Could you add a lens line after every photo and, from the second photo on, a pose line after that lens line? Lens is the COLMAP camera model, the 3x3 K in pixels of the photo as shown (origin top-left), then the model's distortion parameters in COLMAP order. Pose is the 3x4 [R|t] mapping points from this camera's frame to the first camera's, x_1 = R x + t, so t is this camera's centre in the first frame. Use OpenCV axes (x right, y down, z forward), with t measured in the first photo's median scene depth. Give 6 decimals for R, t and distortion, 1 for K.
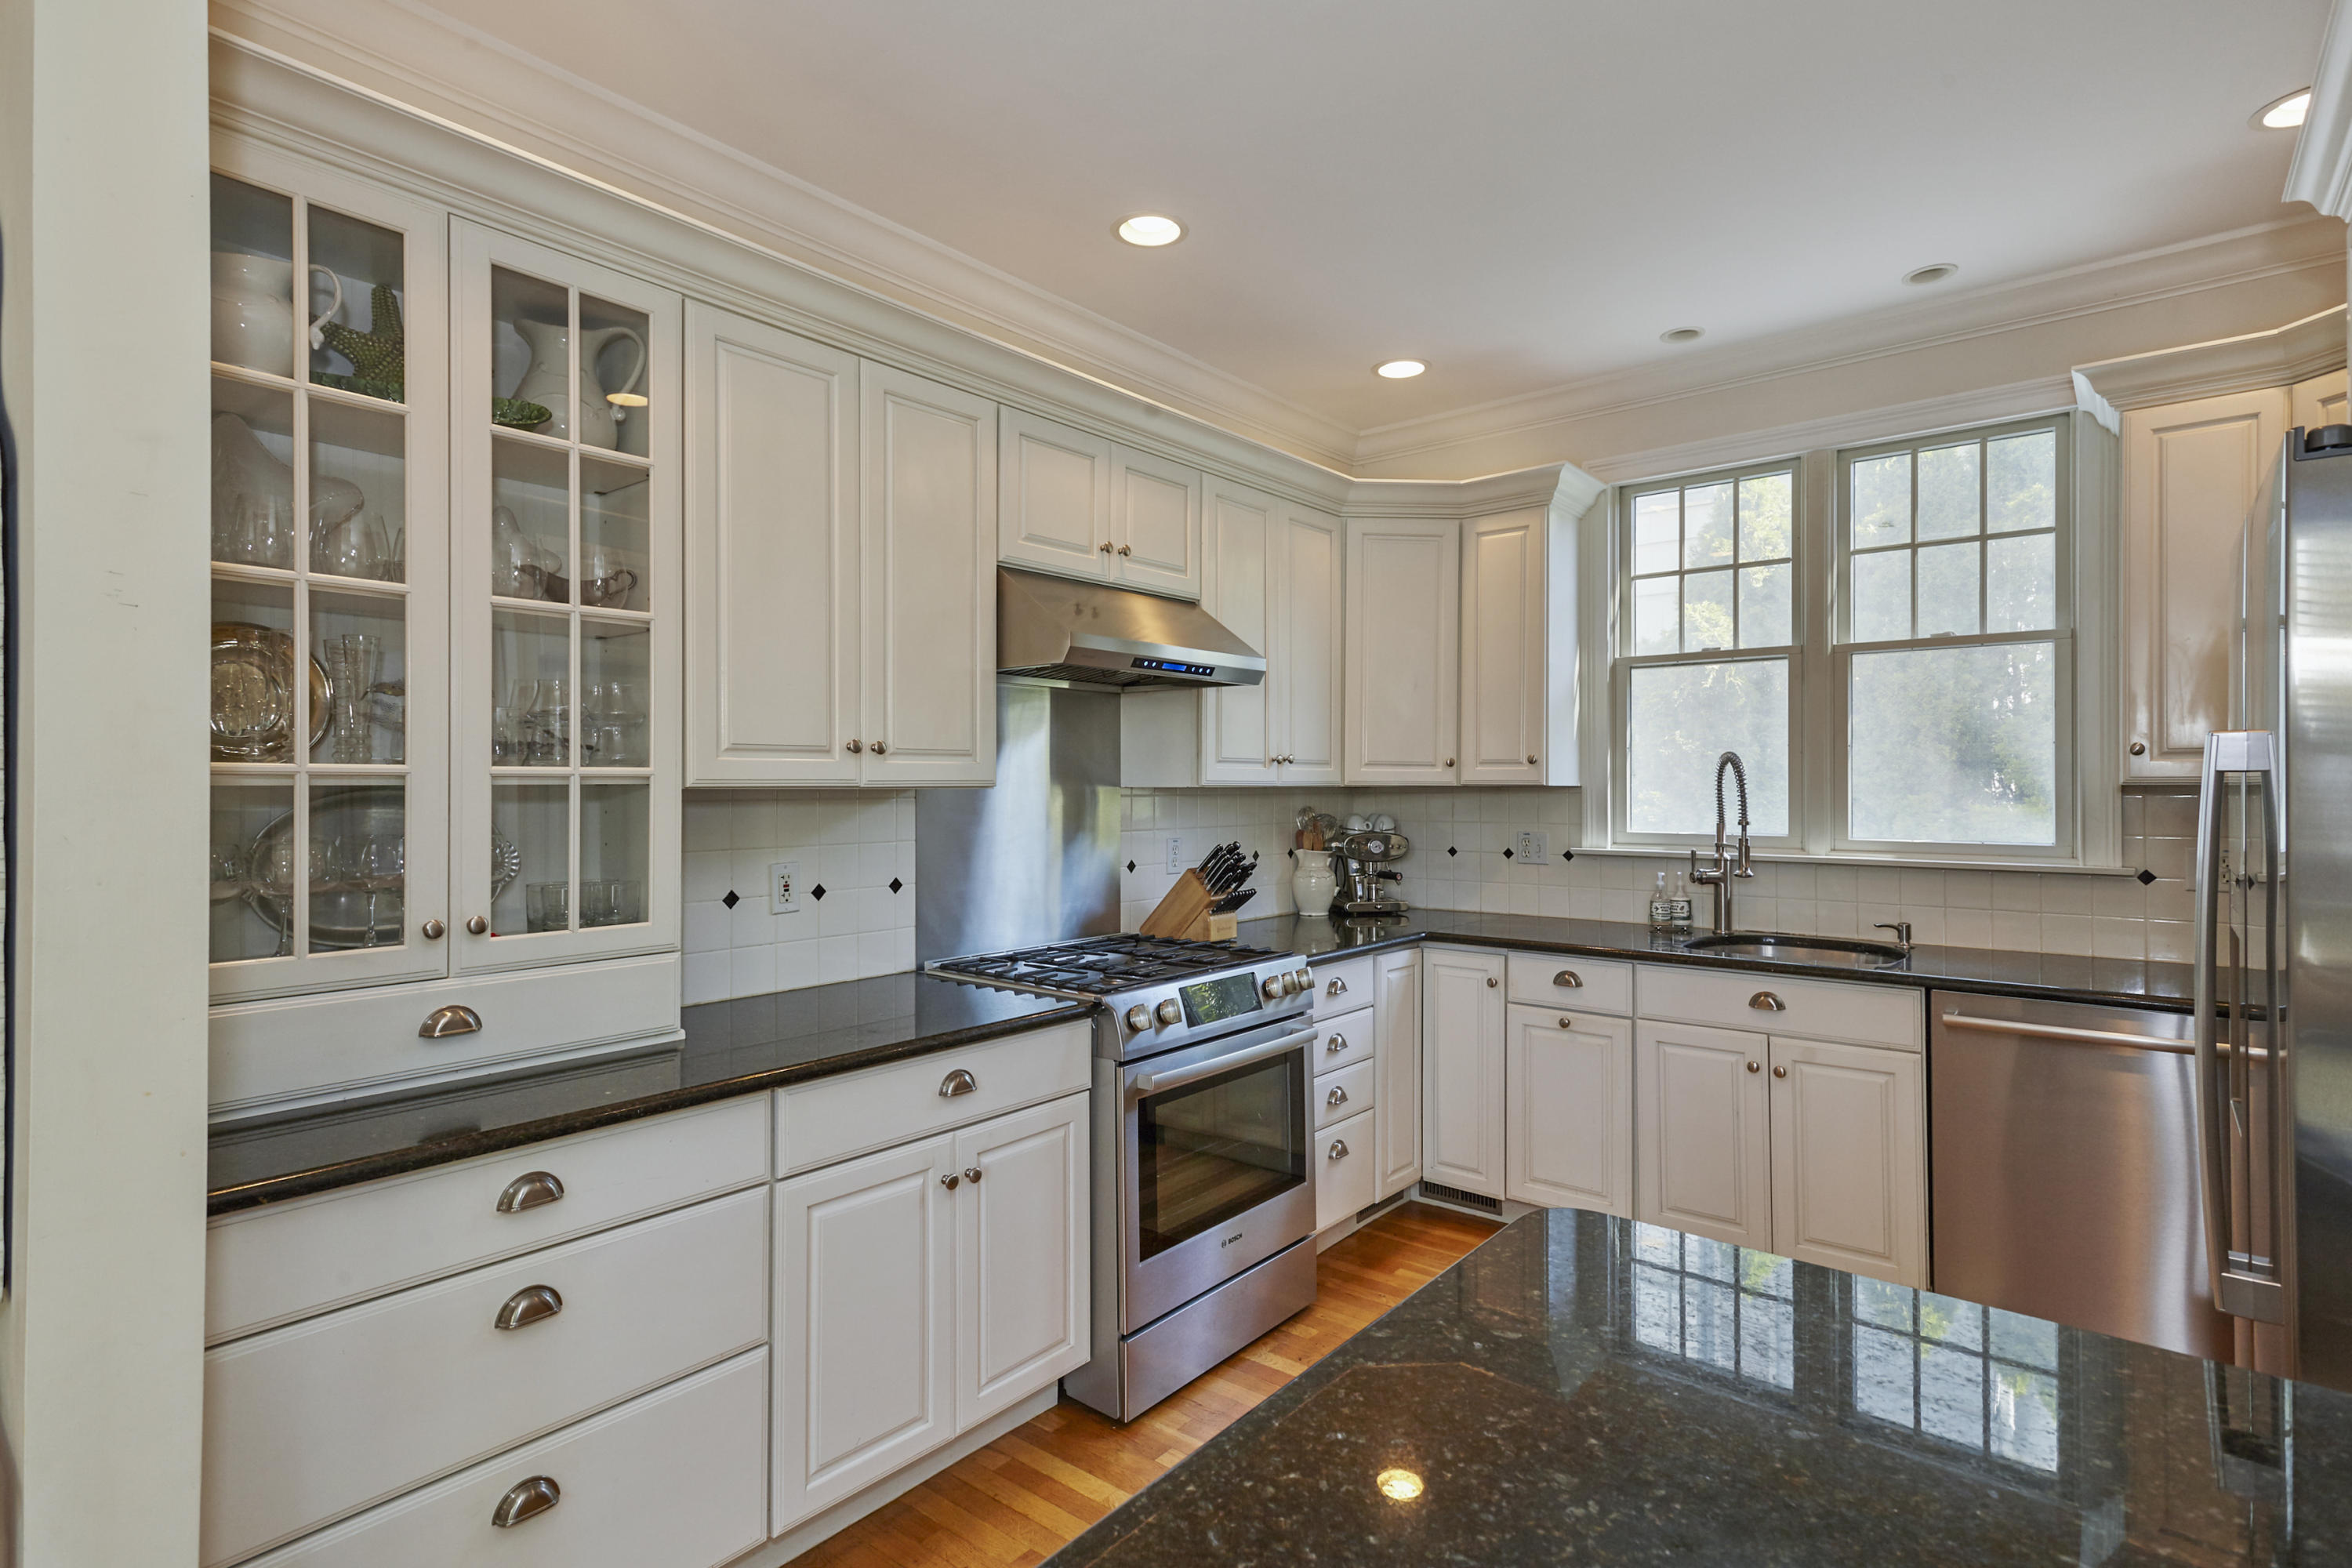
lens RADIAL K [[1147.0, 0, 1181.6], [0, 1147.0, 784.2], [0, 0, 1]] dist [0.015856, -0.001203]
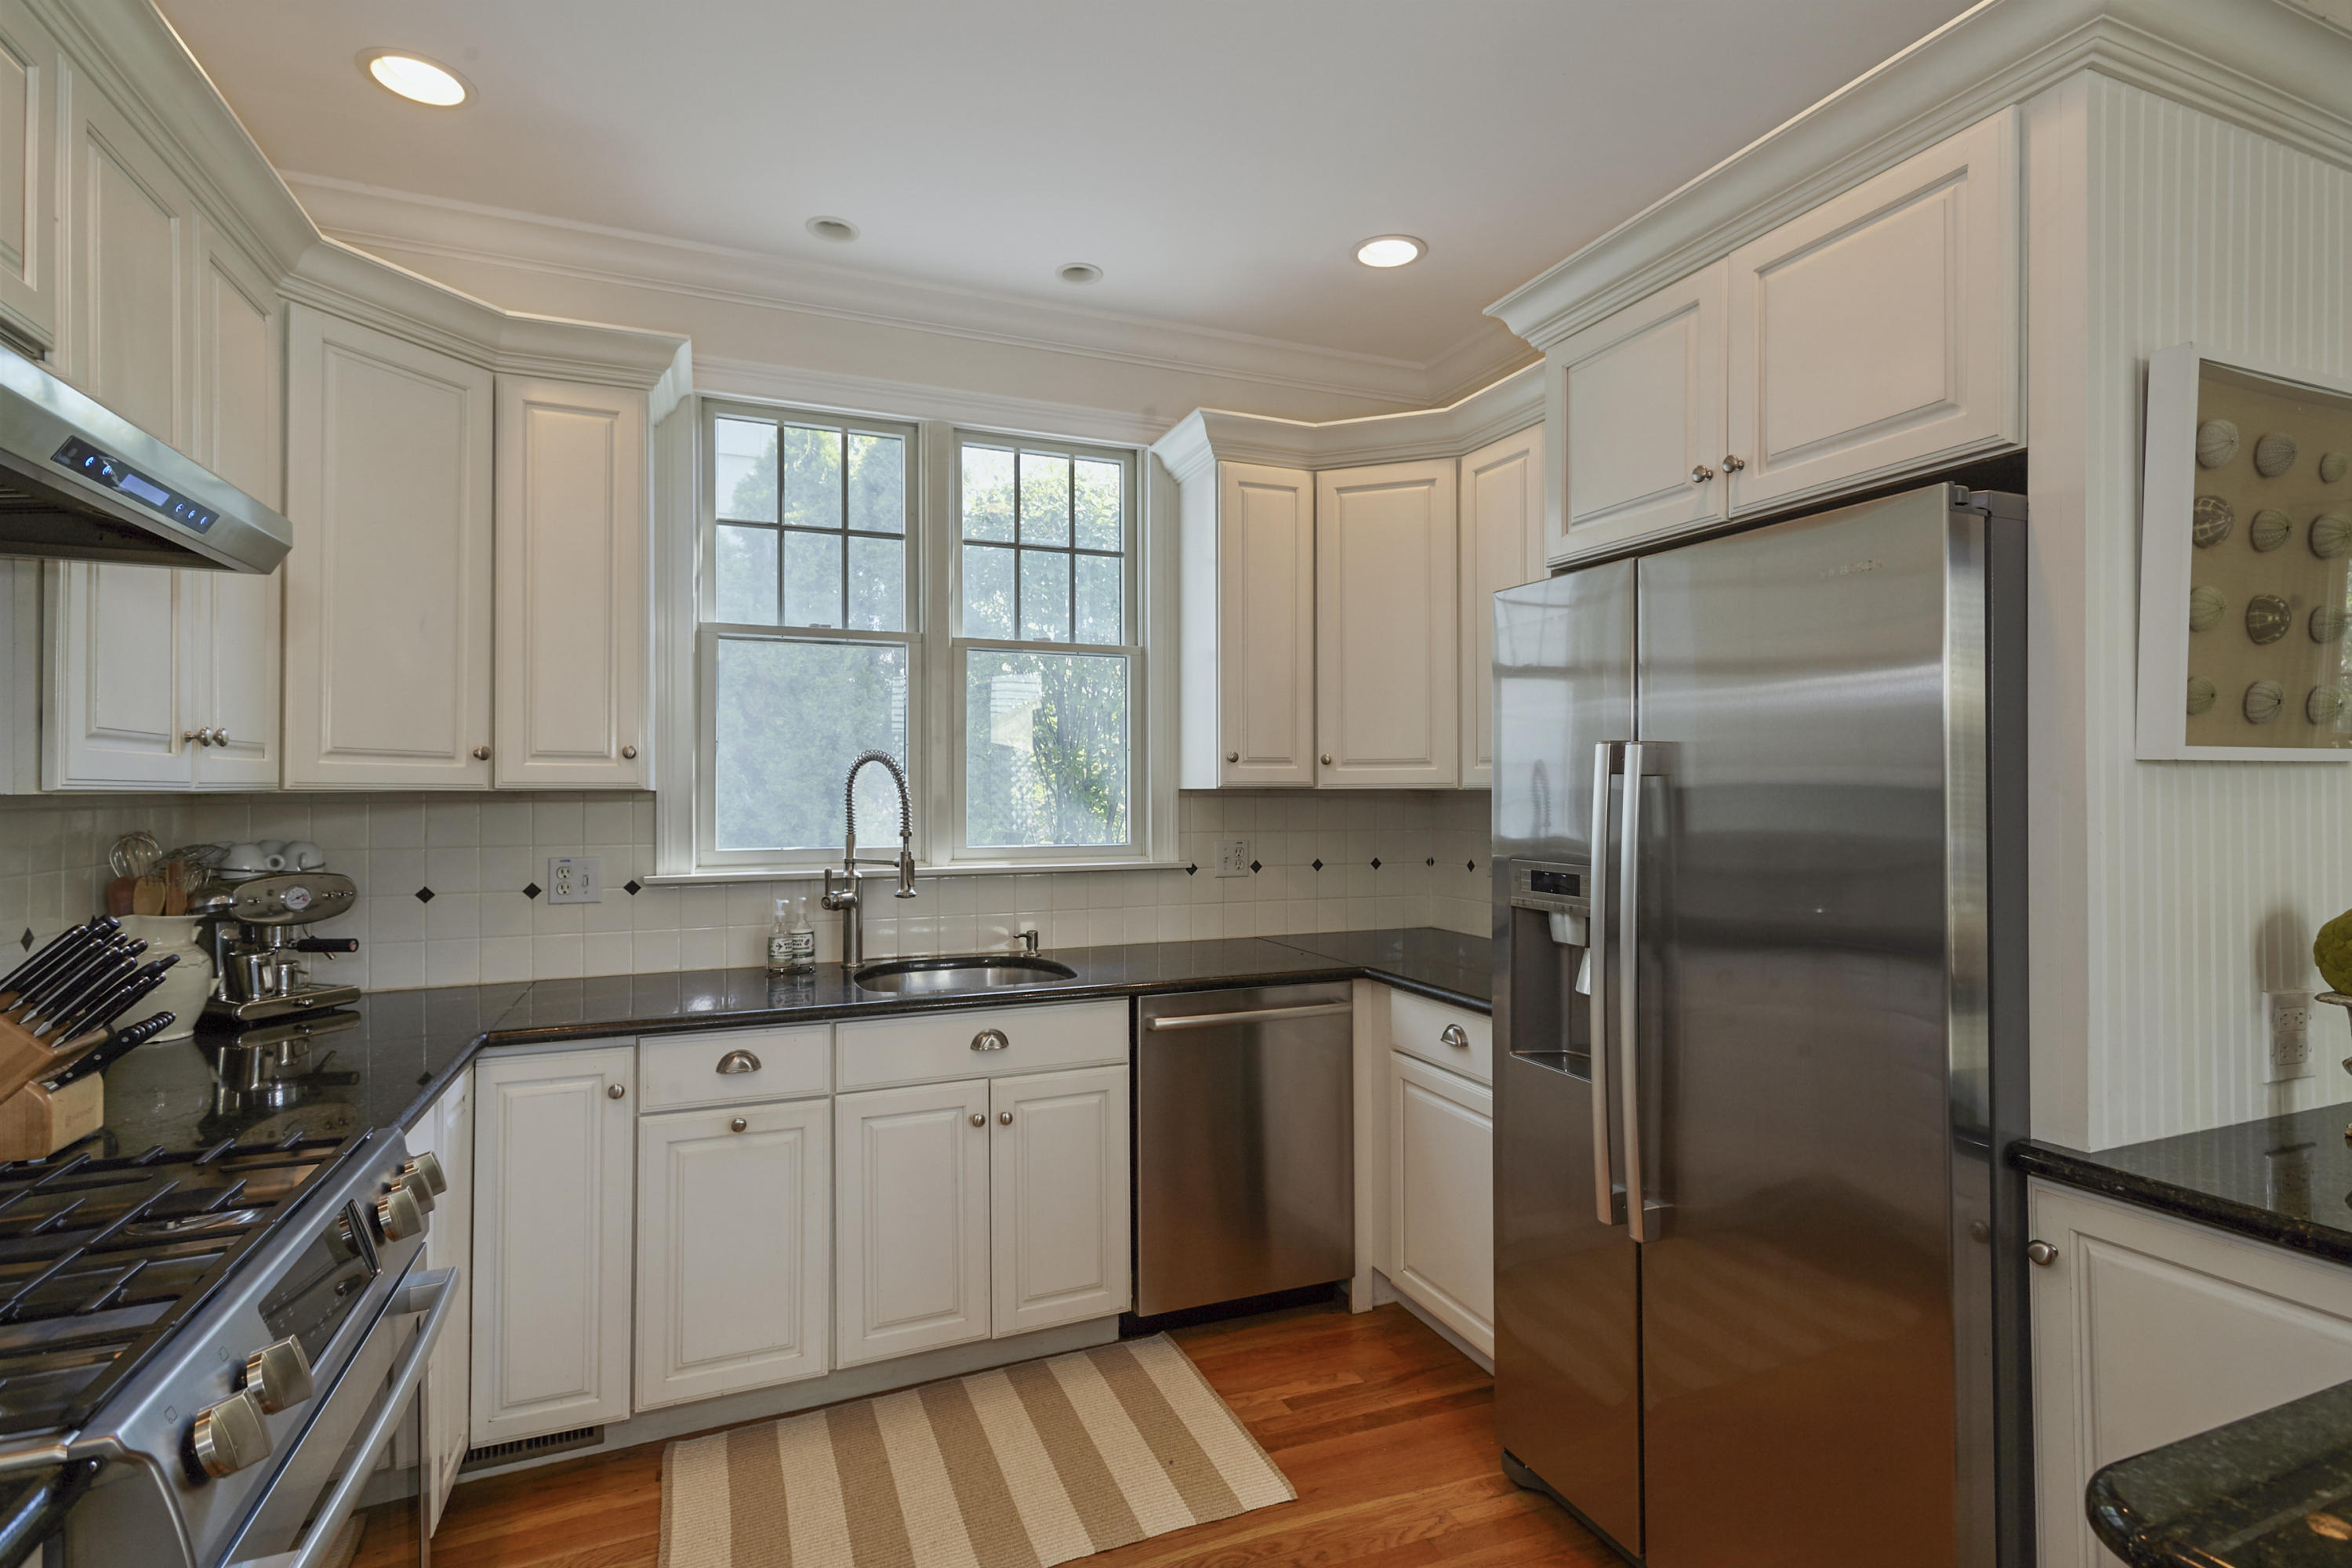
lens RADIAL K [[1147.0, 0, 1188.7], [0, 1147.0, 784.8], [0, 0, 1]] dist [0.015856, -0.001203]
pose [[0.469223, 0.003023, 0.883075, -0.167898], [0.001048, 0.999992, -0.003980, 0.001303], [-0.883079, 0.002793, 0.469215, 0.433810]]
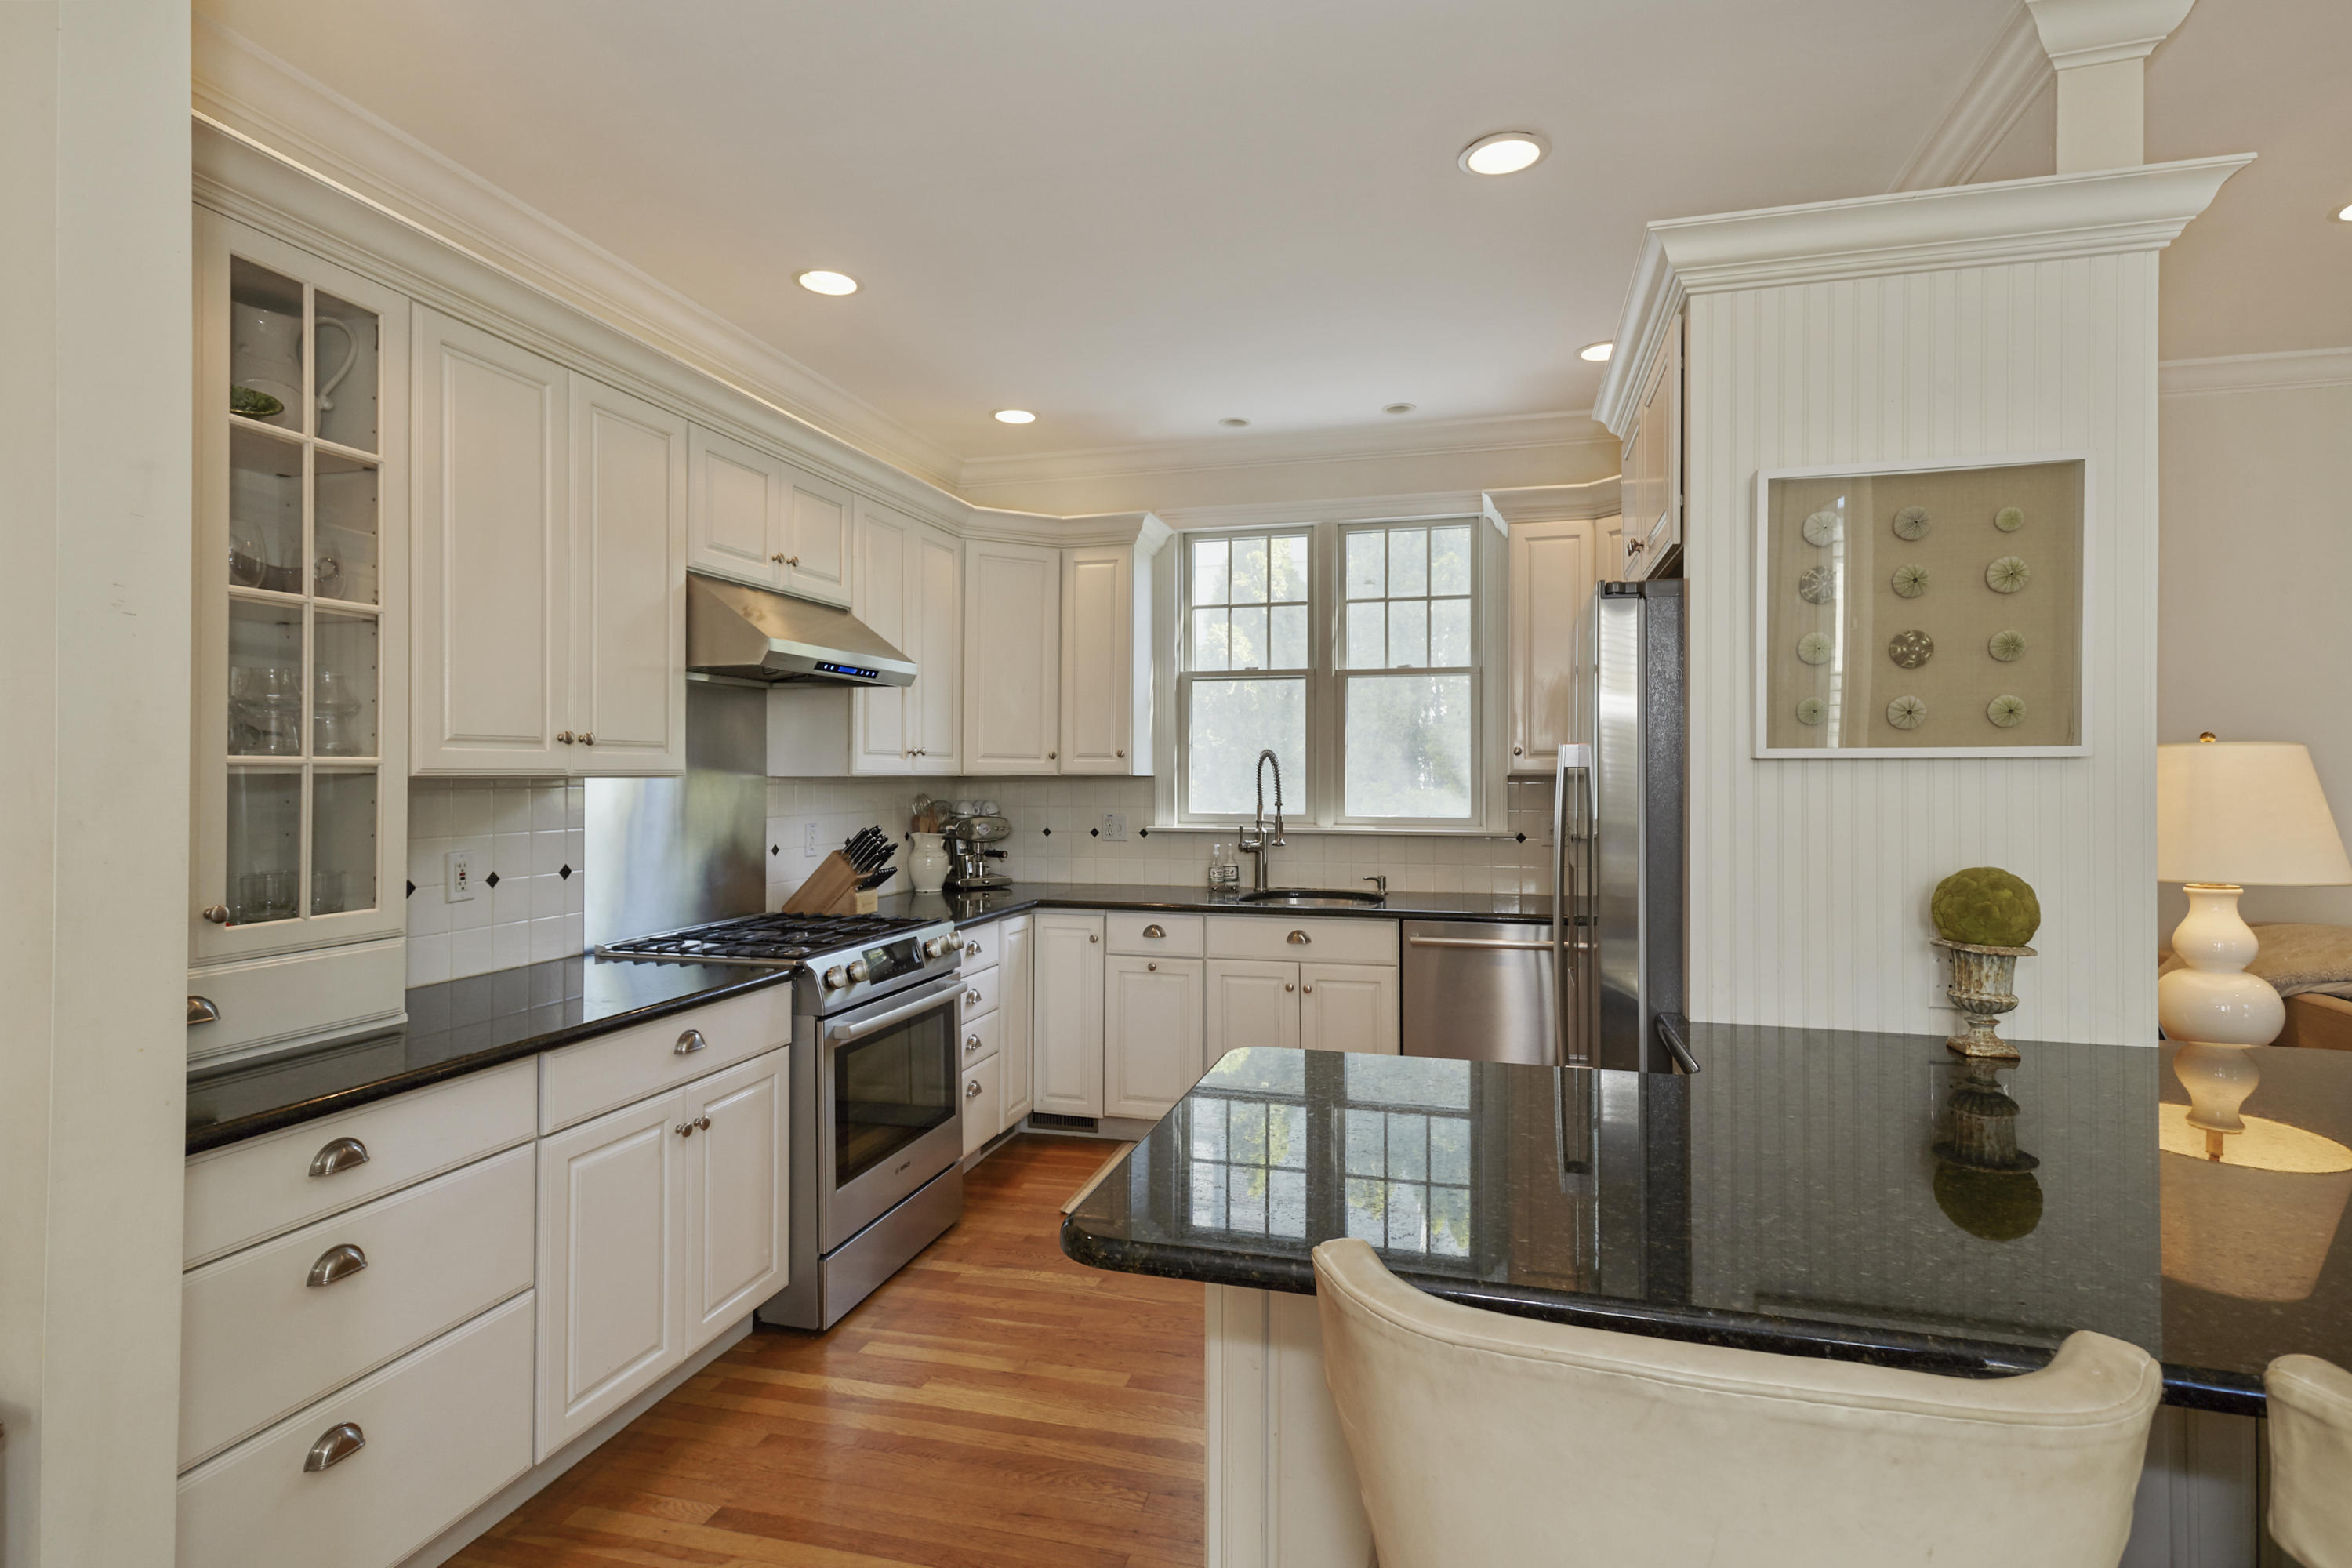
lens RADIAL K [[1147.0, 0, 1182.0], [0, 1147.0, 771.2], [0, 0, 1]] dist [0.015856, -0.001203]
pose [[0.913033, 0.002757, 0.407877, -0.146779], [-0.002110, 0.999996, -0.002036, -0.000885], [-0.407881, 0.000998, 0.913035, -0.147011]]
